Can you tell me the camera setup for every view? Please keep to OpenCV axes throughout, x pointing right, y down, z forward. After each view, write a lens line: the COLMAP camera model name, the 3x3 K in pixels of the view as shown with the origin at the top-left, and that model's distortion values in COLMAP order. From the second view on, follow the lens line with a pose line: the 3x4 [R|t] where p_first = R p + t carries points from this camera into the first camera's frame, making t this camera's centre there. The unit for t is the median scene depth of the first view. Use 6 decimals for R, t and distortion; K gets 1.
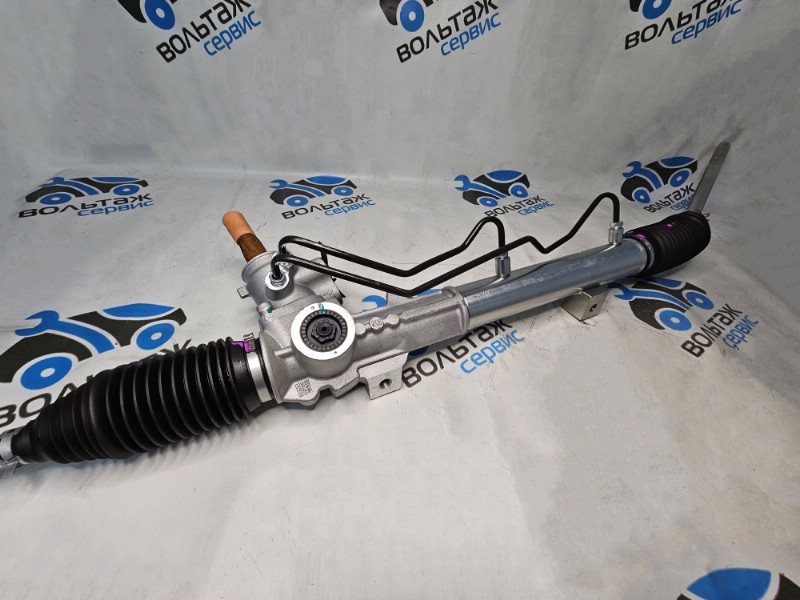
lens RADIAL K [[330.6, 0, 406.4], [0, 330.6, 299.8], [0, 0, 1]] dist [-0.014531, 0.003290]
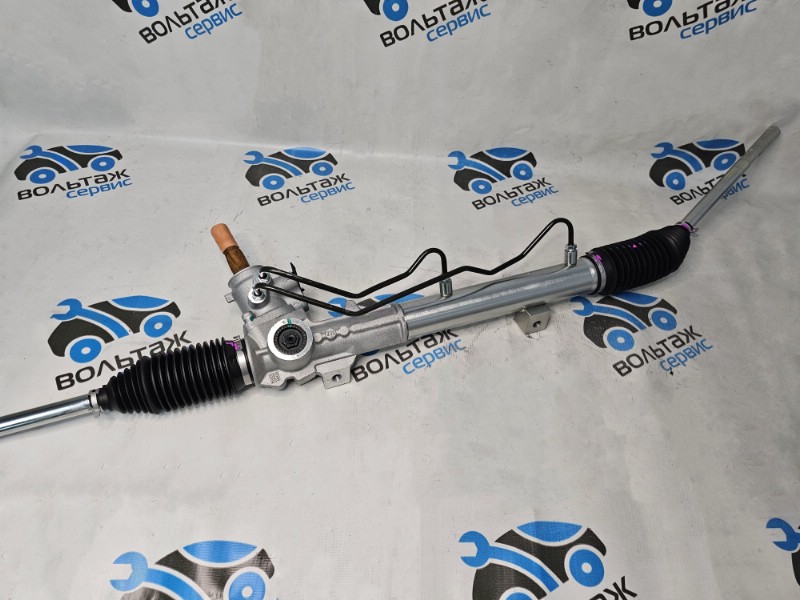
lens RADIAL K [[553.2, 0, 409.8], [0, 553.2, 299.3], [0, 0, 1]] dist [0.021243, -0.030746]
pose [[0.995694, 0.071777, -0.058659, 0.219555], [-0.063548, 0.989239, 0.131785, -0.238550], [0.067487, -0.127489, 0.989541, -0.732377]]
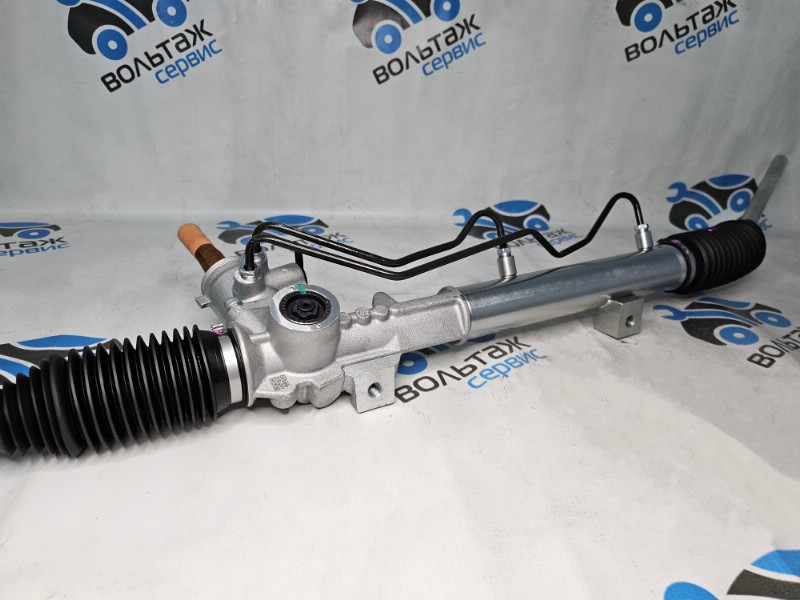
lens RADIAL K [[553.2, 0, 417.7], [0, 553.2, 297.8], [0, 0, 1]] dist [0.021243, -0.030746]
pose [[0.997817, -0.054143, 0.037810, 0.001747], [0.063185, 0.949204, -0.308253, 0.312402], [-0.019200, 0.309969, 0.950553, -0.261429]]
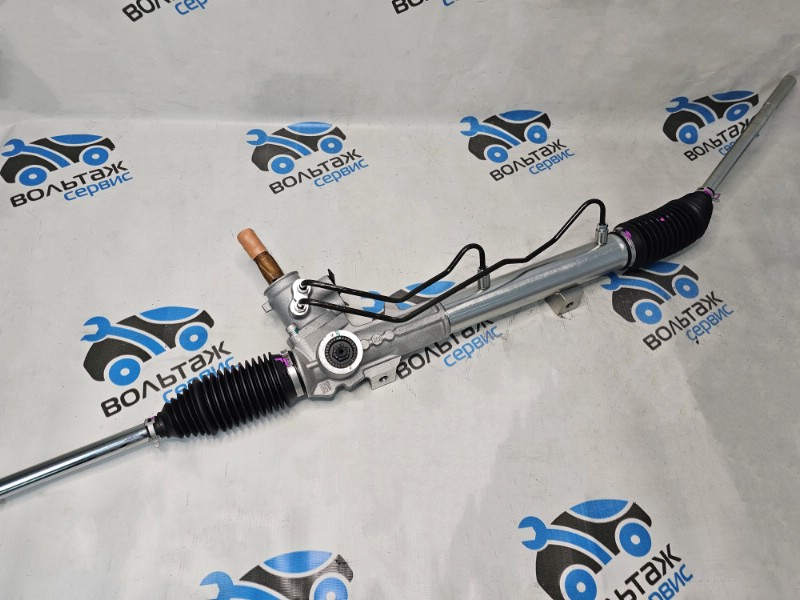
lens RADIAL K [[553.2, 0, 412.7], [0, 553.2, 304.8], [0, 0, 1]] dist [0.021243, -0.030746]
pose [[0.999919, 0.008221, 0.009744, 0.019273], [-0.010647, 0.958878, 0.283619, -0.437769], [-0.007012, -0.283699, 0.958888, -0.687774]]
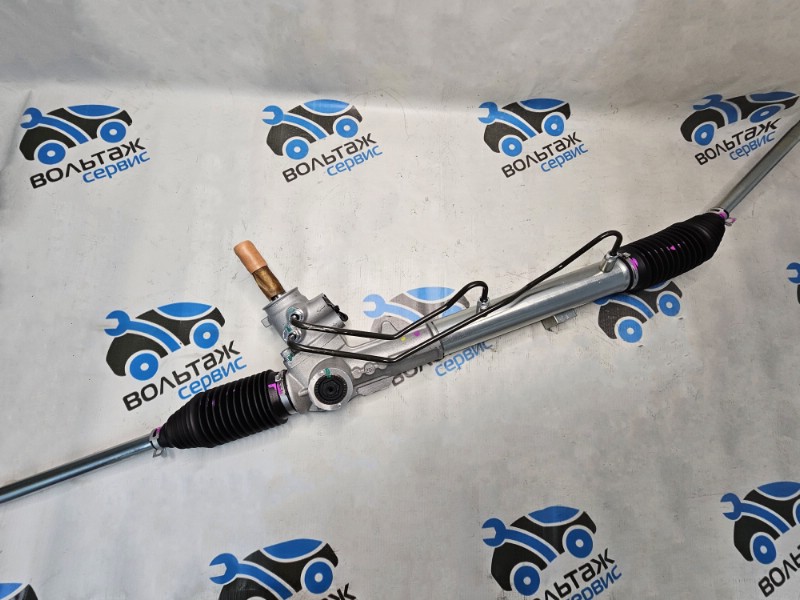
lens RADIAL K [[330.6, 0, 407.7], [0, 330.6, 298.3], [0, 0, 1]] dist [-0.014531, 0.003290]
pose [[0.995268, 0.093640, -0.025939, 0.045859], [-0.062104, 0.818358, 0.571344, -0.599322], [0.074728, -0.567029, 0.820301, 0.043645]]
